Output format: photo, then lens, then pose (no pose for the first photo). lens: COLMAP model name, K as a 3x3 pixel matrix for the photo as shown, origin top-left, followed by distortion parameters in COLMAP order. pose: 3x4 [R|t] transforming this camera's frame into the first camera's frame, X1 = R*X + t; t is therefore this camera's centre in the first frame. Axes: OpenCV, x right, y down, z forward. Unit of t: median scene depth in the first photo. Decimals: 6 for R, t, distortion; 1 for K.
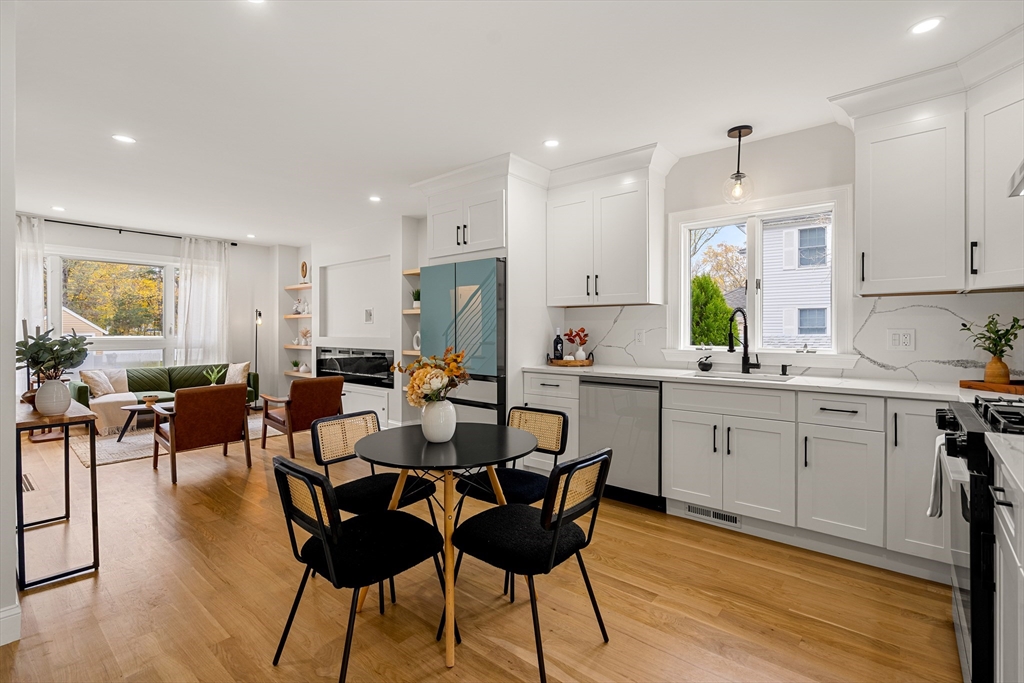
lens RADIAL K [[469.4, 0, 507.5], [0, 469.4, 328.0], [0, 0, 1]] dist [-0.005014, 0.001735]
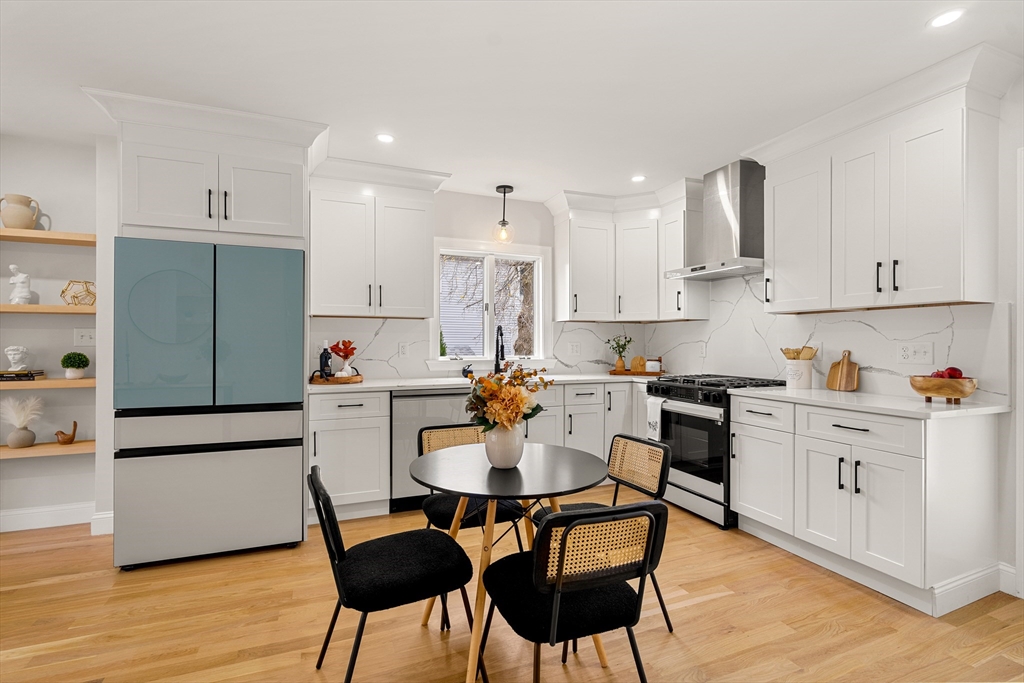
lens RADIAL K [[469.4, 0, 504.4], [0, 469.4, 341.0], [0, 0, 1]] dist [-0.005014, 0.001735]
pose [[0.463767, 0.002998, 0.885952, -0.647930], [-0.006306, 0.999980, -0.000082, -0.000727], [-0.885935, -0.005549, 0.463776, 0.398204]]
